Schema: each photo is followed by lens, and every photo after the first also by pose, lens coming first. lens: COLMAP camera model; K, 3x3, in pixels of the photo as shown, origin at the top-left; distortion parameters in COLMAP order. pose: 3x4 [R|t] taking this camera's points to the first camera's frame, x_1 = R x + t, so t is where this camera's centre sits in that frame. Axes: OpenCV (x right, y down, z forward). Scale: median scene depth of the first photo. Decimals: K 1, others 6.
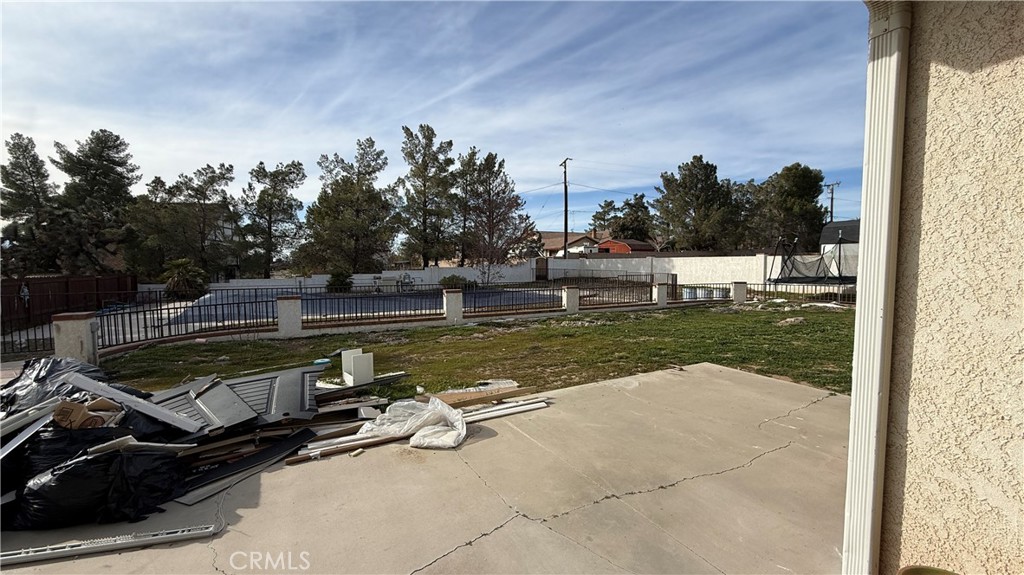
lens RADIAL K [[405.1, 0, 506.4], [0, 405.1, 286.5], [0, 0, 1]] dist [-0.002586, -0.000089]
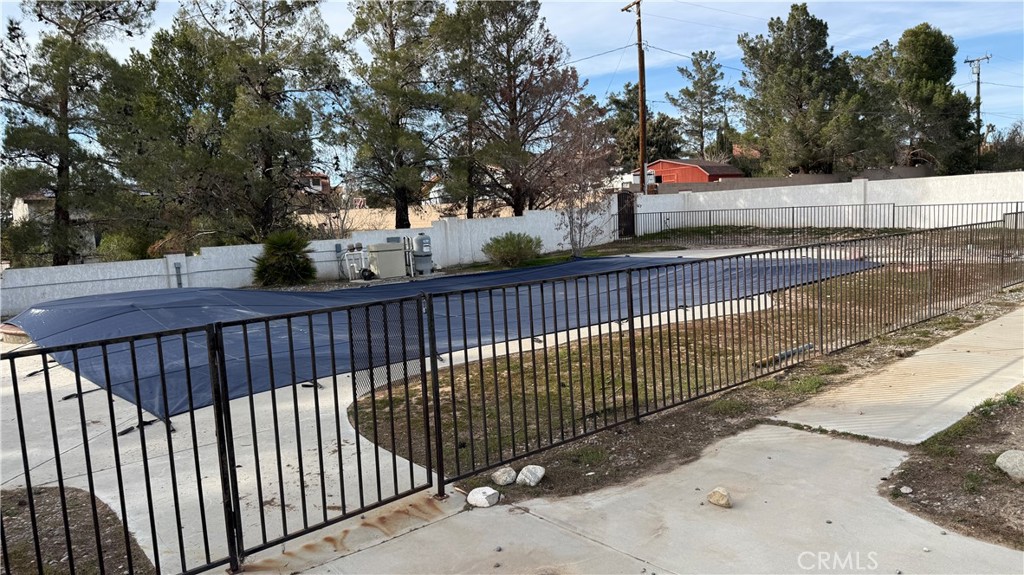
lens RADIAL K [[706.4, 0, 514.7], [0, 706.4, 292.7], [0, 0, 1]] dist [0.091611, -0.138373]
pose [[0.967292, -0.073562, 0.242766, -1.579987], [0.061762, 0.996526, 0.055874, -0.017561], [-0.246033, -0.039052, 0.968474, 0.953802]]
